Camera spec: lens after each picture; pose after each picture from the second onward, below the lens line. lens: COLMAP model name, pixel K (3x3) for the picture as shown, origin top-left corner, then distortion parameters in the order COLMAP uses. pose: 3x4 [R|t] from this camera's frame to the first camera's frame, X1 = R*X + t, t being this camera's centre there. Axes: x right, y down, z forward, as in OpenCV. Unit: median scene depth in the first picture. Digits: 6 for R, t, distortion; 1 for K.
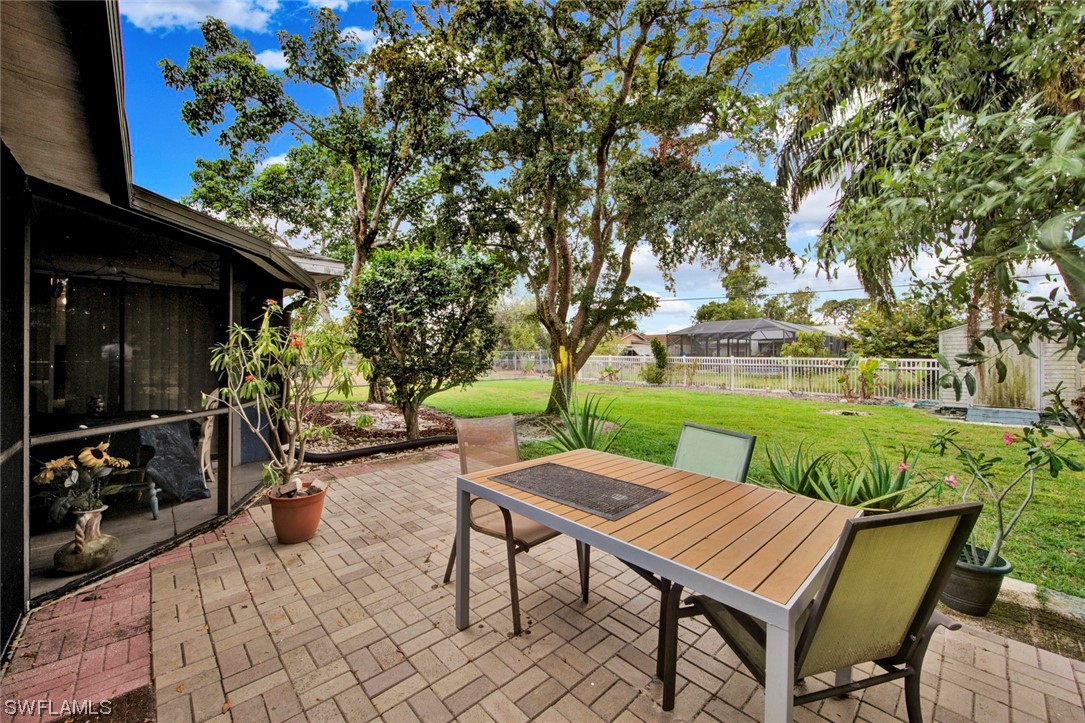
lens RADIAL K [[415.6, 0, 557.0], [0, 415.6, 353.1], [0, 0, 1]] dist [0.001010, 0.000013]
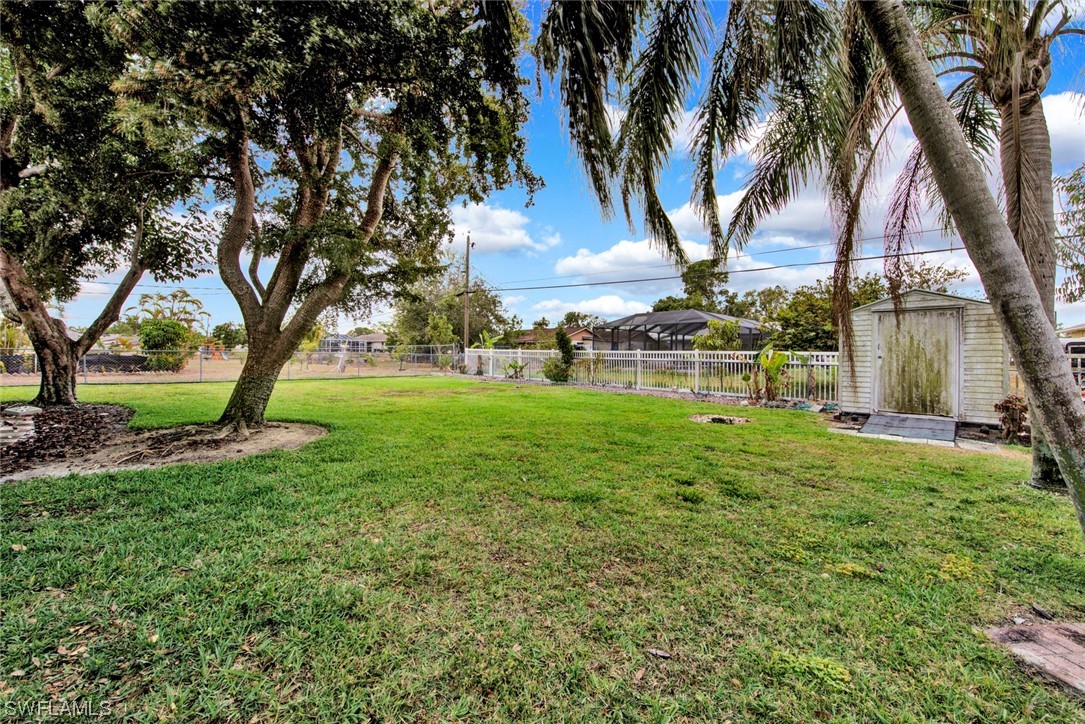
lens RADIAL K [[425.1, 0, 537.6], [0, 425.1, 351.7], [0, 0, 1]] dist [0.000607, 0.000014]
pose [[0.999511, 0.004611, 0.030926, 0.228244], [-0.004680, 0.999987, 0.002188, 0.012776], [-0.030916, -0.002332, 0.999519, 0.156544]]
